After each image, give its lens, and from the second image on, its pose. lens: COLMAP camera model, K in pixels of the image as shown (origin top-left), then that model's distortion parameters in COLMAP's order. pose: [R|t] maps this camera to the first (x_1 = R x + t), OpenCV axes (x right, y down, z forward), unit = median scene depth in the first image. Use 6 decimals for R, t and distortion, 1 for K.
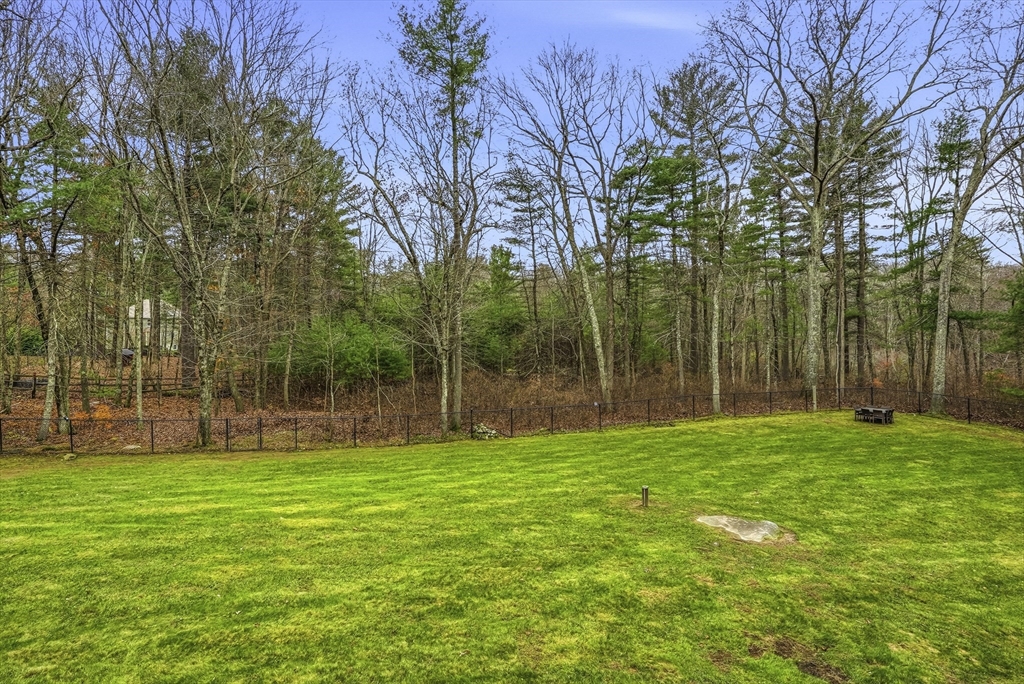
lens RADIAL K [[474.5, 0, 510.5], [0, 474.5, 351.1], [0, 0, 1]] dist [-0.046547, 0.007882]
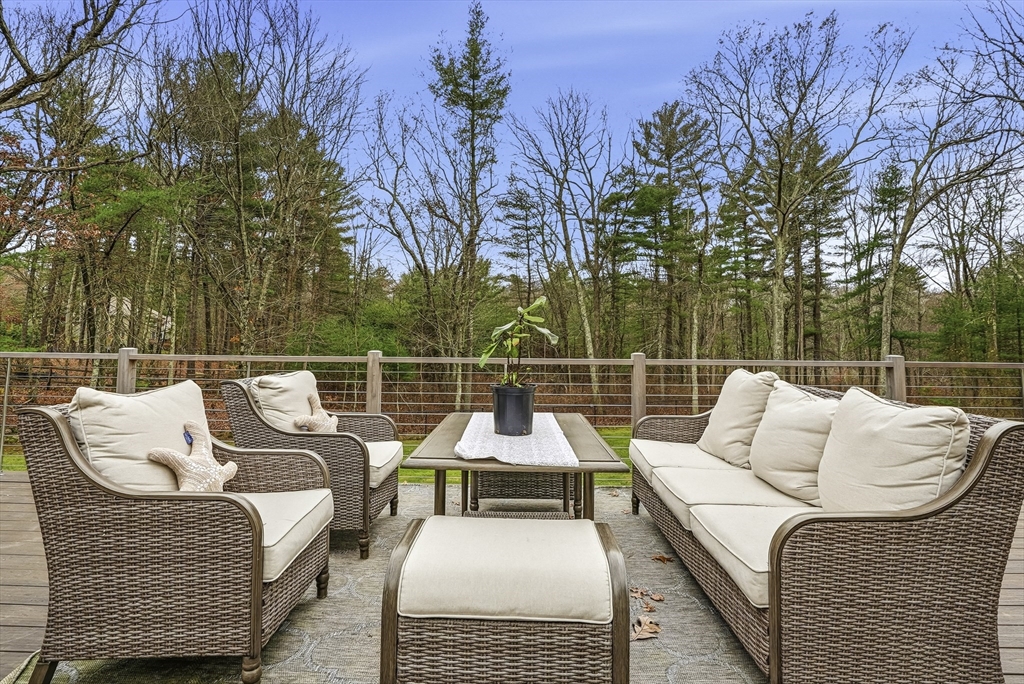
lens RADIAL K [[483.3, 0, 515.0], [0, 483.3, 332.1], [0, 0, 1]] dist [-0.044684, 0.000666]
pose [[0.996320, 0.028992, 0.080661, -0.067556], [-0.023928, 0.997723, -0.063050, 0.010910], [-0.082305, 0.060888, 0.994745, -0.083612]]
